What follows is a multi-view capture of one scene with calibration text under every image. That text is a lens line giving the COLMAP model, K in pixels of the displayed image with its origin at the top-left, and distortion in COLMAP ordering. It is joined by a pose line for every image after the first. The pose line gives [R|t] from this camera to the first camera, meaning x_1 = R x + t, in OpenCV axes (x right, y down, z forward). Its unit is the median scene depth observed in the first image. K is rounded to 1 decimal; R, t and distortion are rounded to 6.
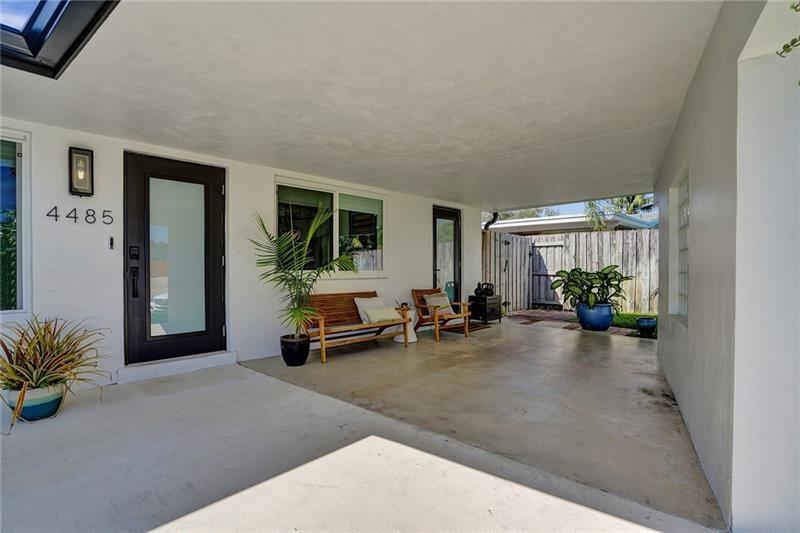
lens RADIAL K [[430.3, 0, 401.9], [0, 430.3, 269.3], [0, 0, 1]] dist [0.006587, 0.000833]
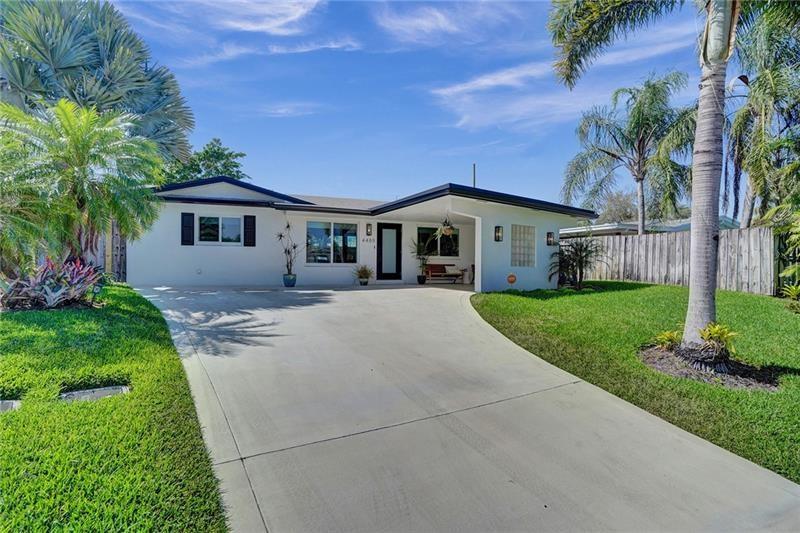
lens RADIAL K [[368.5, 0, 400.1], [0, 368.5, 266.1], [0, 0, 1]] dist [-0.025580, 0.003937]
pose [[0.923681, 0.014953, -0.382871, 0.657081], [-0.011227, 0.999865, 0.011966, 0.054762], [0.382998, -0.006754, 0.923724, -1.602000]]
